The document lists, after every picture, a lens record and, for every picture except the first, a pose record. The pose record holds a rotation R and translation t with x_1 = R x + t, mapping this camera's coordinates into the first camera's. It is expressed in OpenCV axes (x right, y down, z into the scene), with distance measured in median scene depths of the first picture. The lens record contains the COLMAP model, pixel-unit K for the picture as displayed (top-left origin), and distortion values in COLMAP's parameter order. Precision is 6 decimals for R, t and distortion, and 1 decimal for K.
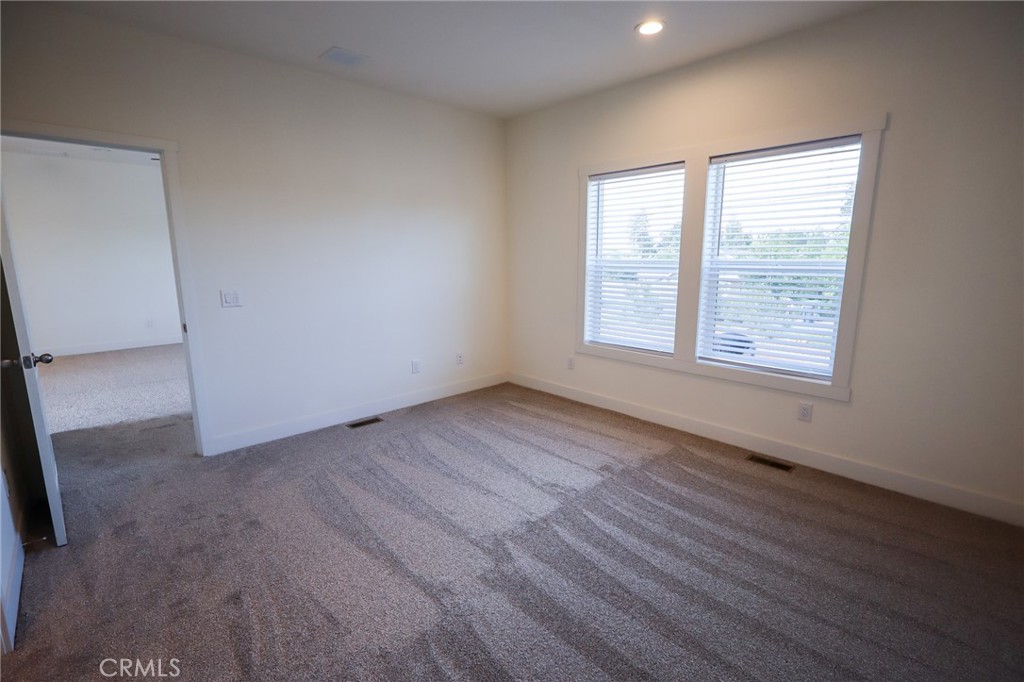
lens RADIAL K [[469.8, 0, 514.3], [0, 469.8, 342.8], [0, 0, 1]] dist [-0.003991, -0.001383]
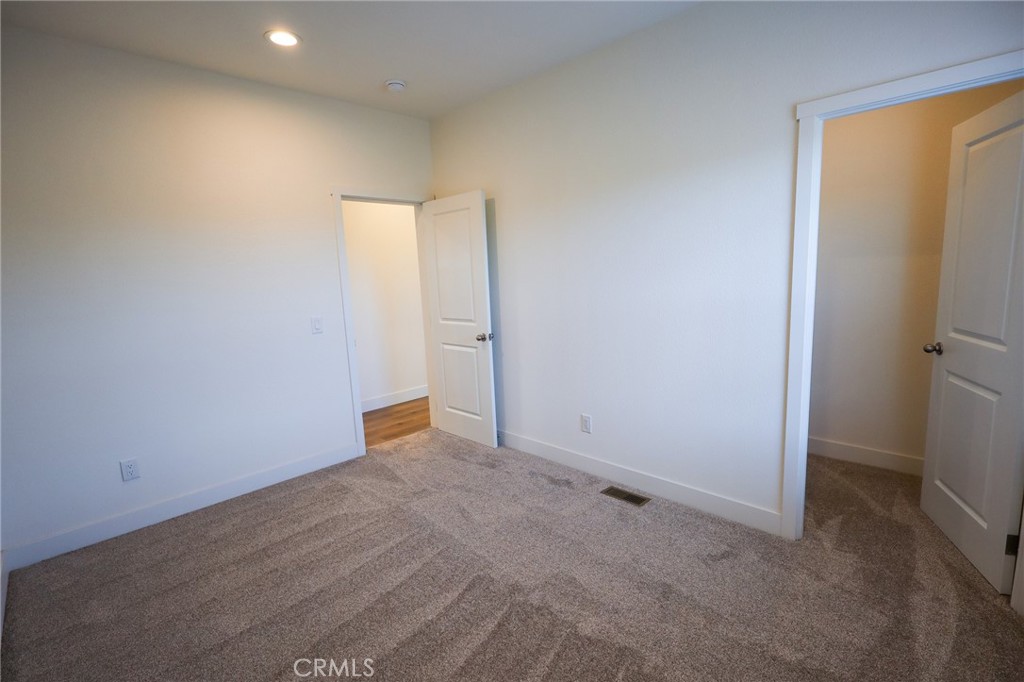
lens RADIAL K [[485.2, 0, 512.0], [0, 485.2, 341.0], [0, 0, 1]] dist [0.000570, -0.000120]
pose [[0.027067, 0.161472, -0.986506, 0.119839], [-0.132637, 0.978722, 0.156559, -0.050126], [0.990795, 0.126610, 0.047908, 0.234382]]
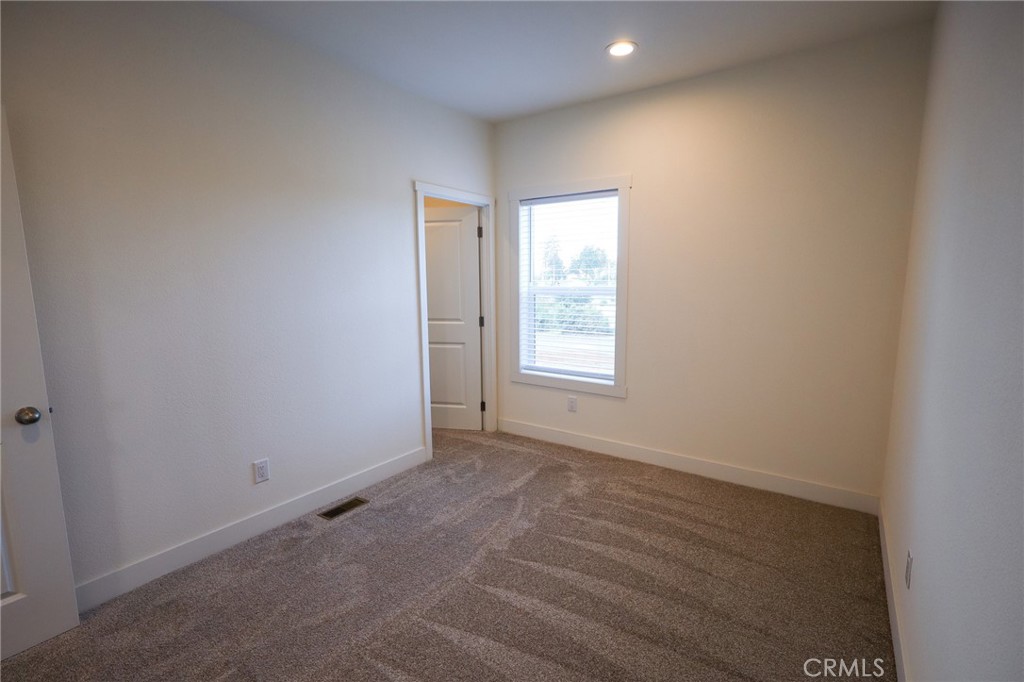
lens RADIAL K [[469.8, 0, 514.3], [0, 469.8, 342.8], [0, 0, 1]] dist [-0.003991, -0.001383]
pose [[0.977686, -0.024038, 0.208691, -0.063471], [0.035178, 0.998138, -0.049836, -0.012466], [-0.207104, 0.056065, 0.976711, 0.067394]]
